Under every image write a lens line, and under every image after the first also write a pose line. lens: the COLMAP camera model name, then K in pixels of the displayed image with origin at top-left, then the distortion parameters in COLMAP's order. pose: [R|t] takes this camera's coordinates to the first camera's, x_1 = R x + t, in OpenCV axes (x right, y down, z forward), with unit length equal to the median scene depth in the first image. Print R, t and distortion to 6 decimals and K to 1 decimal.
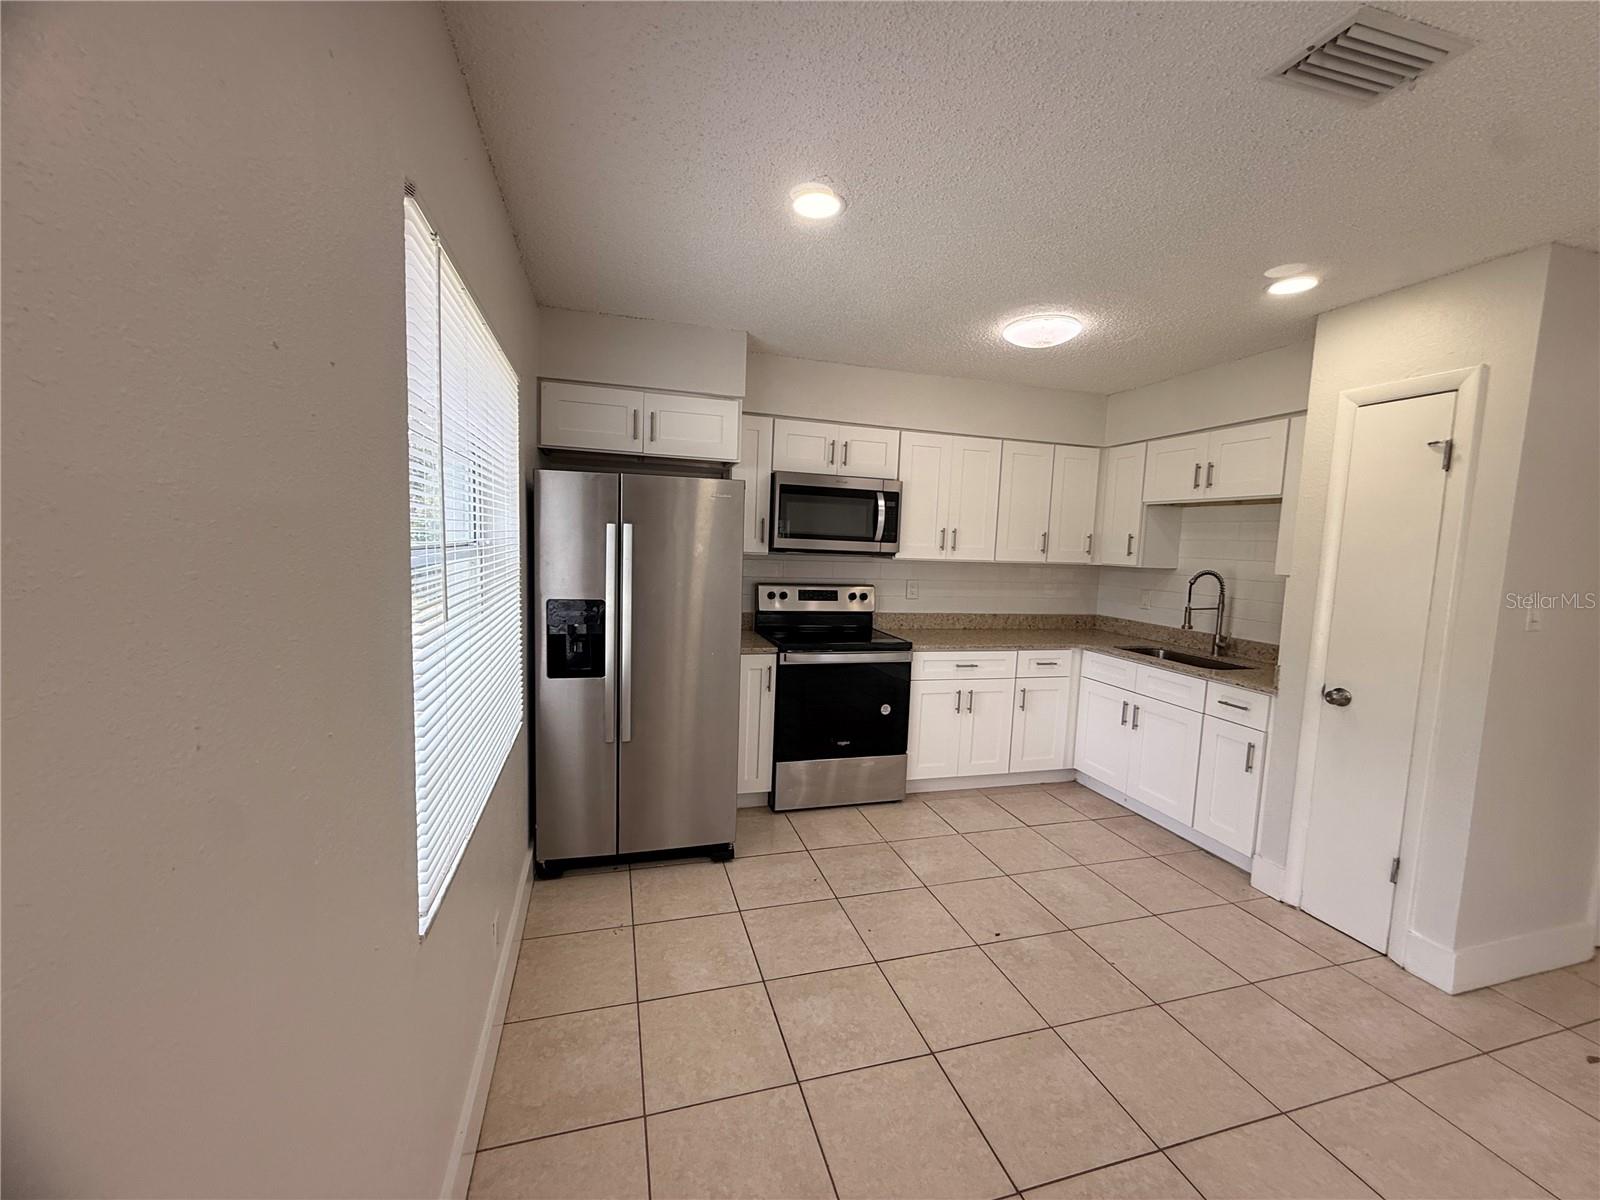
lens RADIAL K [[637.7, 0, 796.6], [0, 637.7, 598.8], [0, 0, 1]] dist [0.001505, 0.000100]
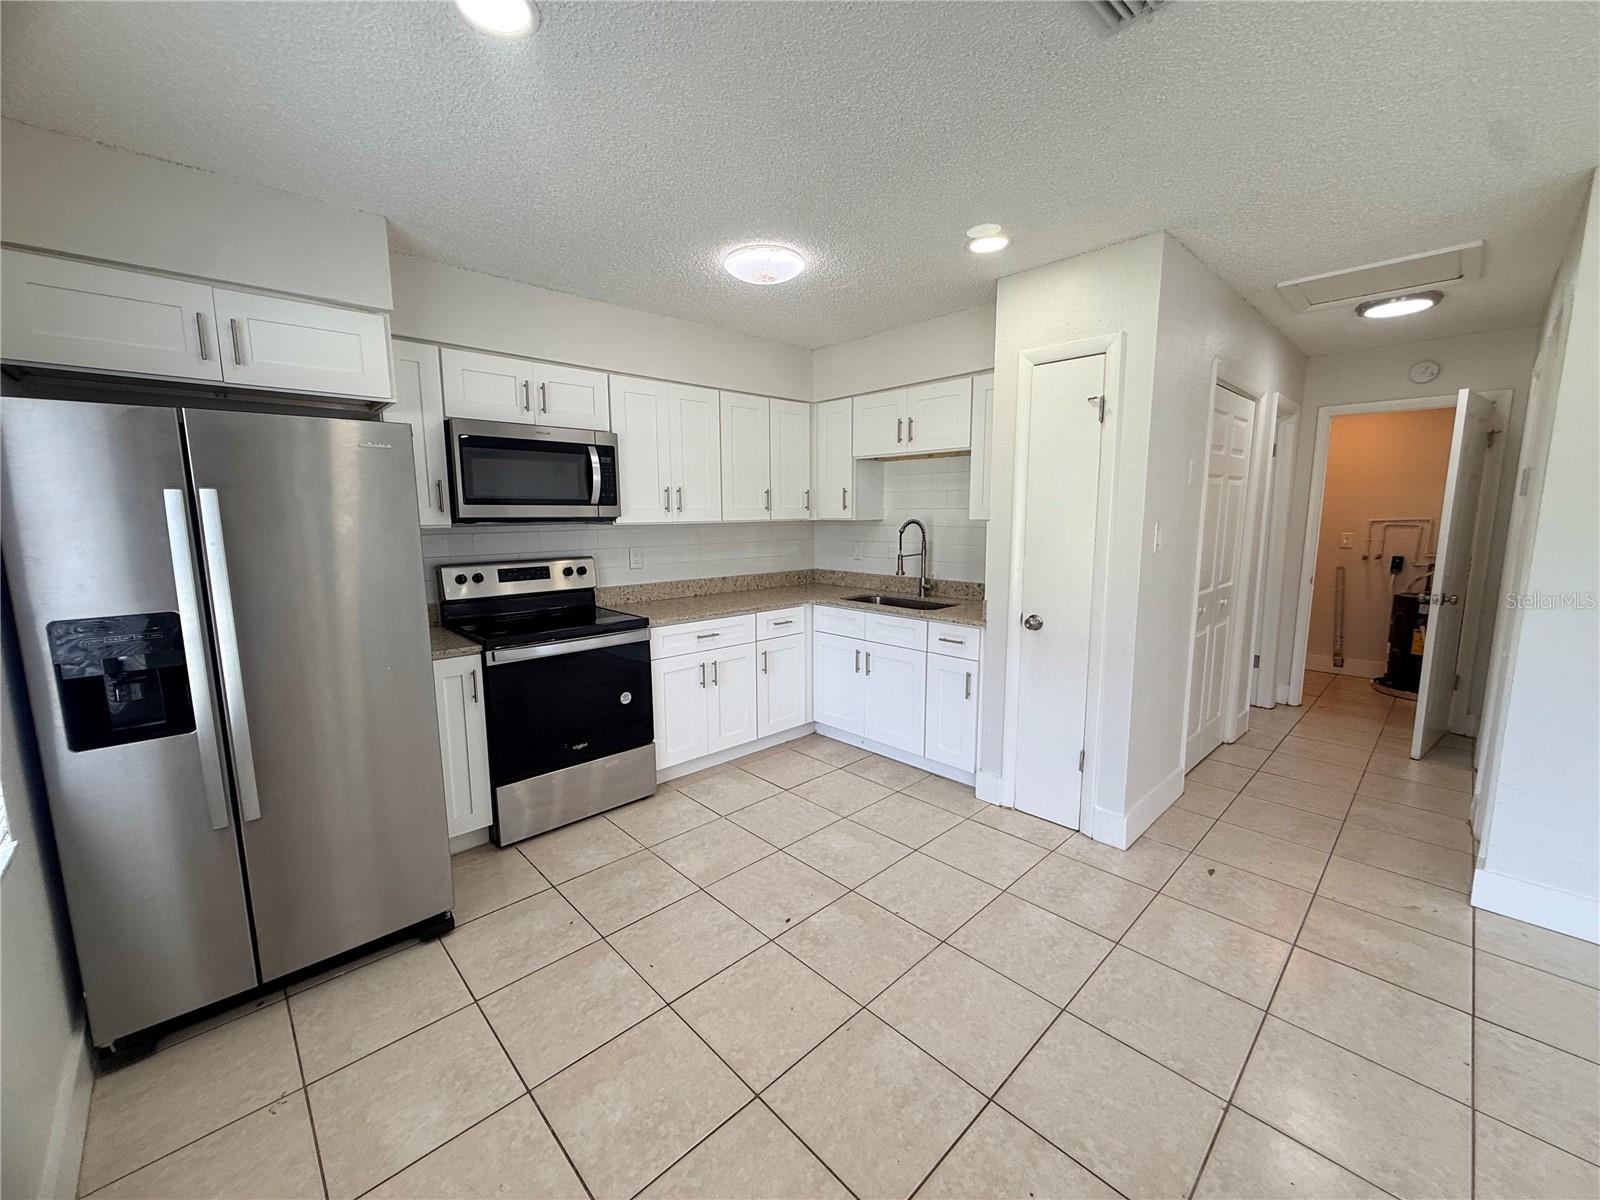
lens RADIAL K [[637.7, 0, 795.3], [0, 637.7, 598.4], [0, 0, 1]] dist [0.001505, 0.000100]
pose [[0.889518, -0.104931, 0.444689, -0.027339], [0.081700, 0.994114, 0.071152, -0.004589], [-0.449537, -0.026960, 0.892855, 0.119161]]
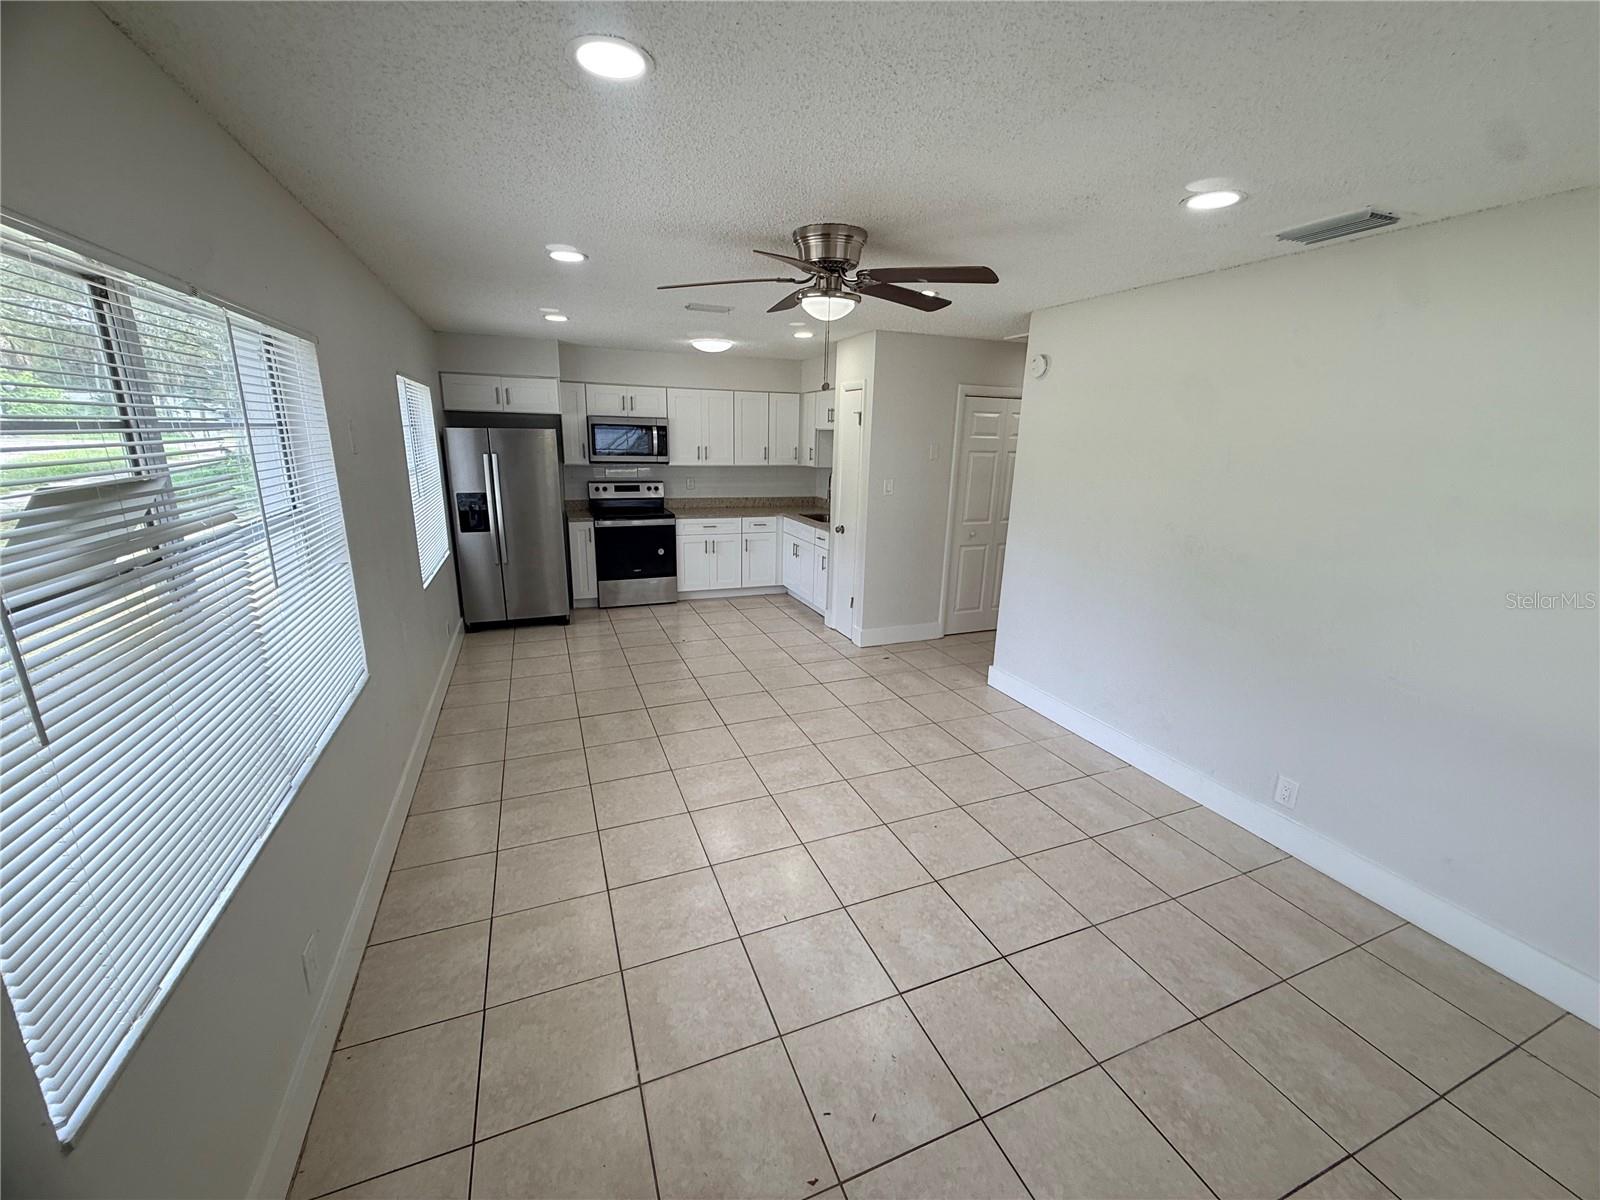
lens RADIAL K [[637.7, 0, 794.4], [0, 637.7, 599.9], [0, 0, 1]] dist [0.001505, 0.000100]
pose [[0.995585, -0.039241, 0.085264, 0.348104], [0.024846, 0.986186, 0.163765, 0.022065], [-0.090512, -0.160924, 0.982808, -0.810983]]
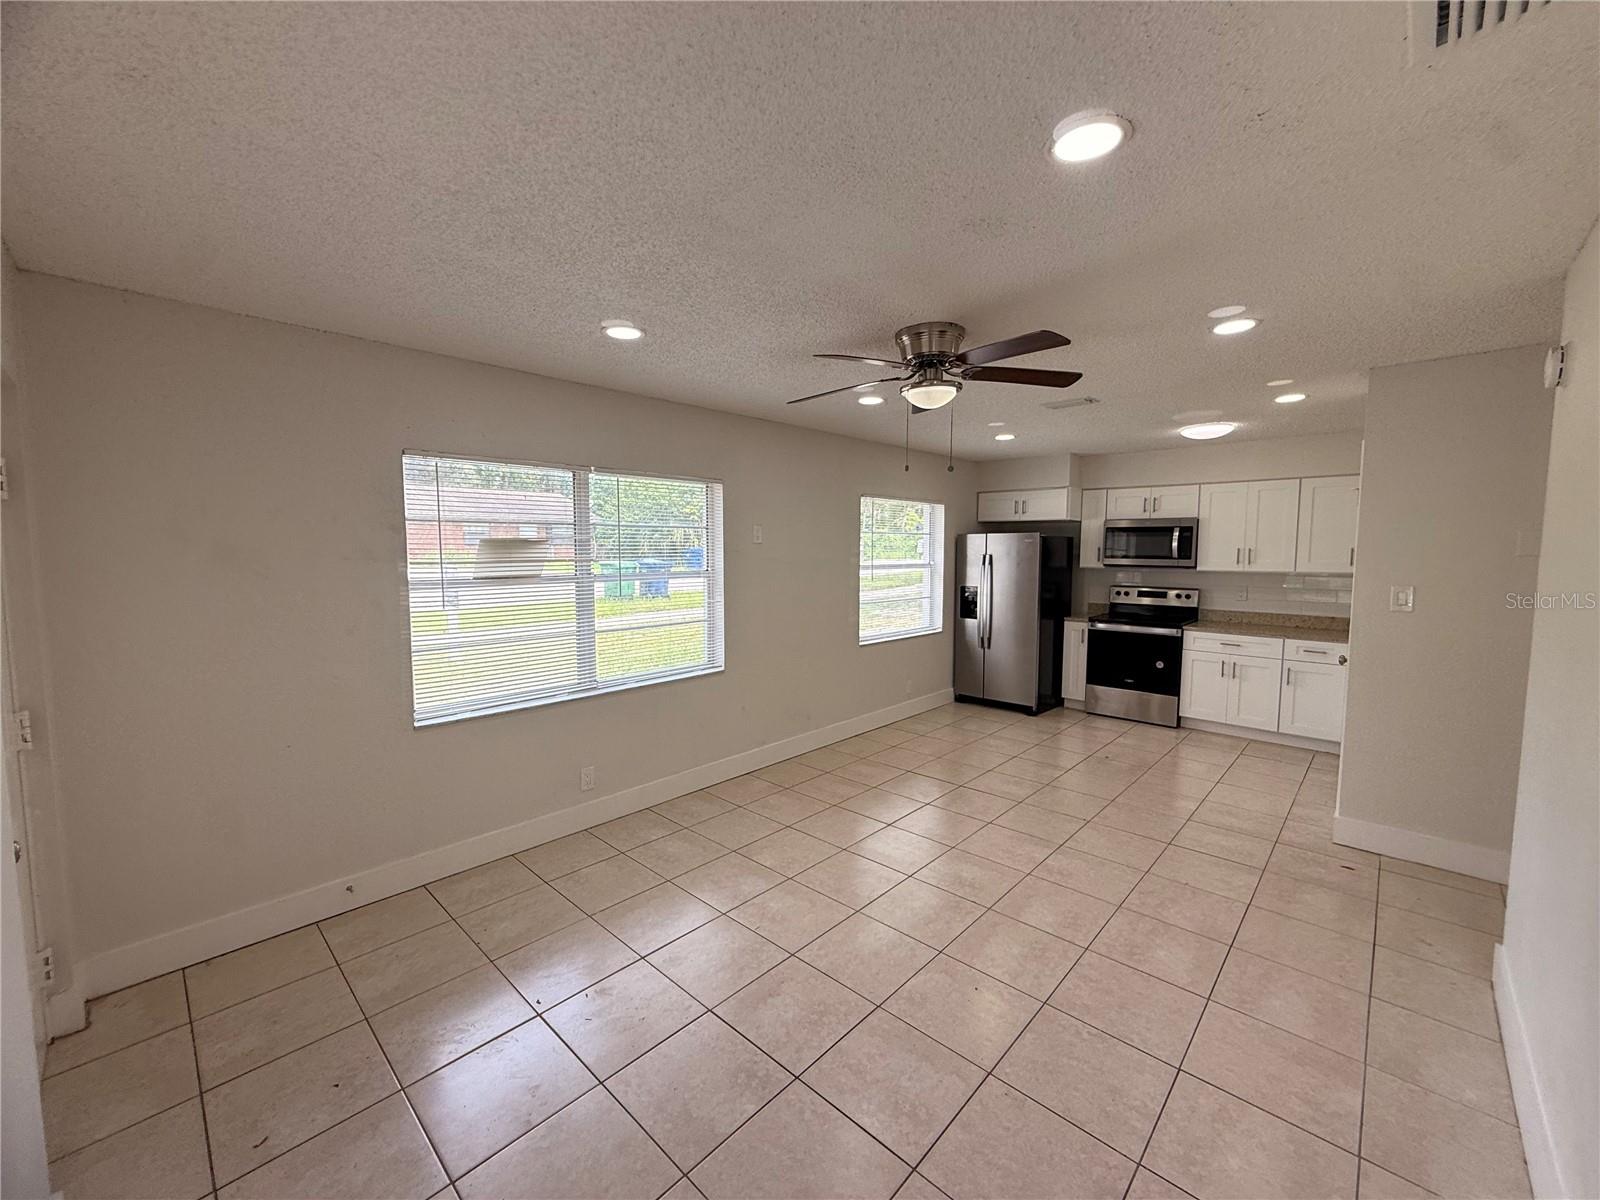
lens RADIAL K [[637.7, 0, 796.9], [0, 637.7, 598.9], [0, 0, 1]] dist [0.001505, 0.000100]
pose [[0.501002, 0.032132, -0.864849, 1.031941], [-0.064557, 0.997914, -0.000322, 0.067653], [0.863035, 0.055993, 0.502032, -0.572596]]
